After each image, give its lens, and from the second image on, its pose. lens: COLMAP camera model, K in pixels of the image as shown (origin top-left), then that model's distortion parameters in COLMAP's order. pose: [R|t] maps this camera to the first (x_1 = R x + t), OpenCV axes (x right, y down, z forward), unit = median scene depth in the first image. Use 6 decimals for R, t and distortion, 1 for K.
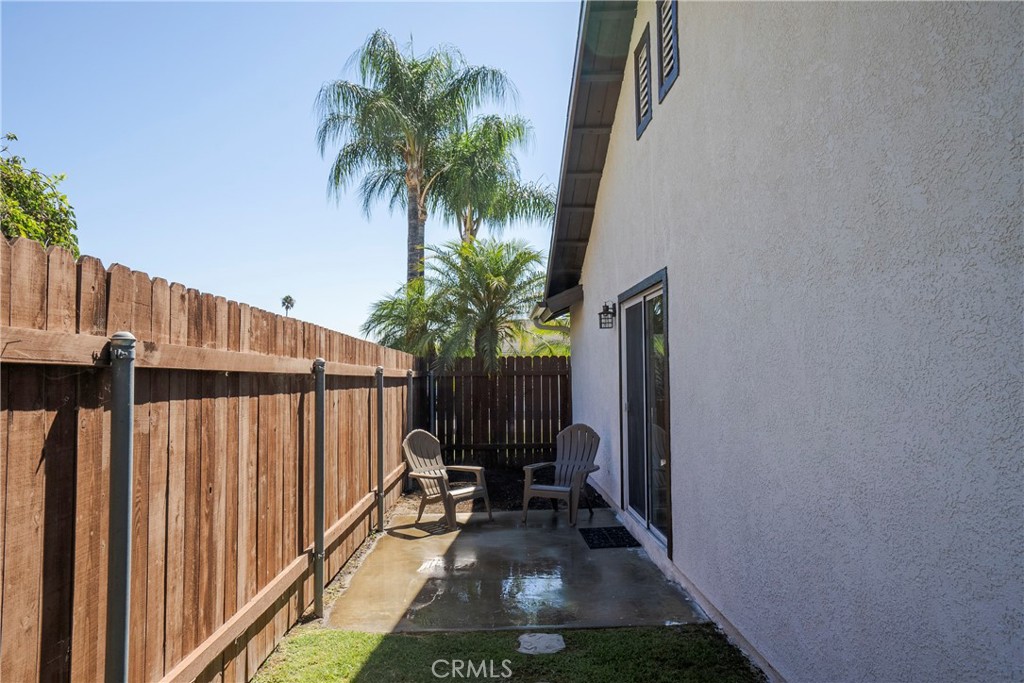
lens RADIAL K [[723.6, 0, 511.2], [0, 723.6, 343.4], [0, 0, 1]] dist [0.012496, 0.030022]
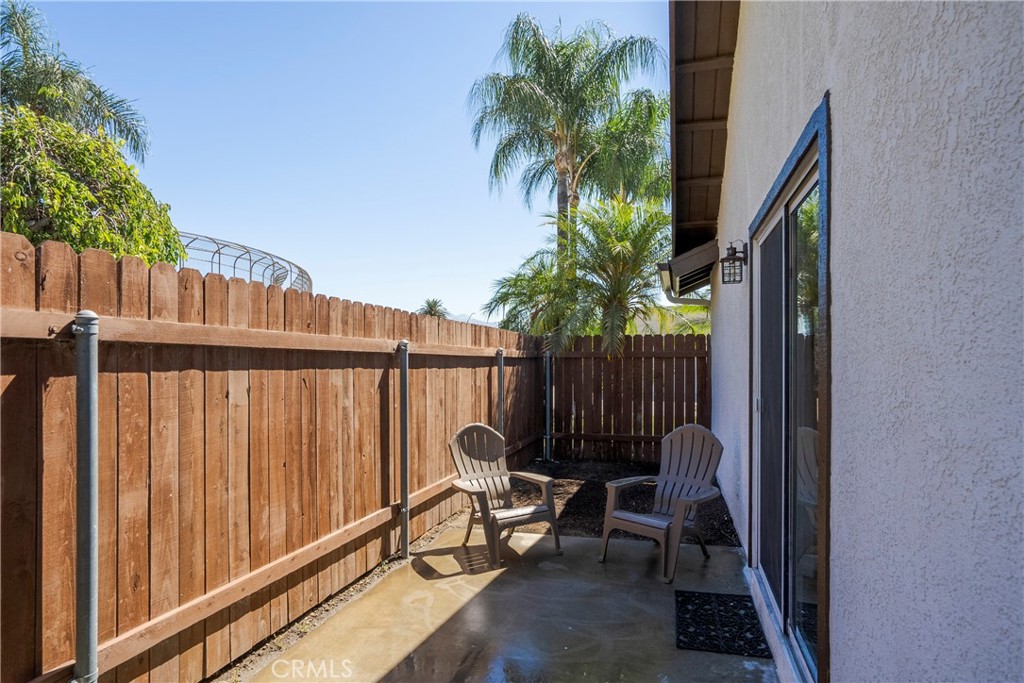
lens RADIAL K [[579.7, 0, 504.9], [0, 579.7, 357.7], [0, 0, 1]] dist [-0.026787, 0.012090]
pose [[0.948168, 0.008506, -0.317656, 0.066259], [0.004535, 0.999178, 0.040291, 0.015964], [0.317738, -0.039643, 0.947349, 0.283176]]
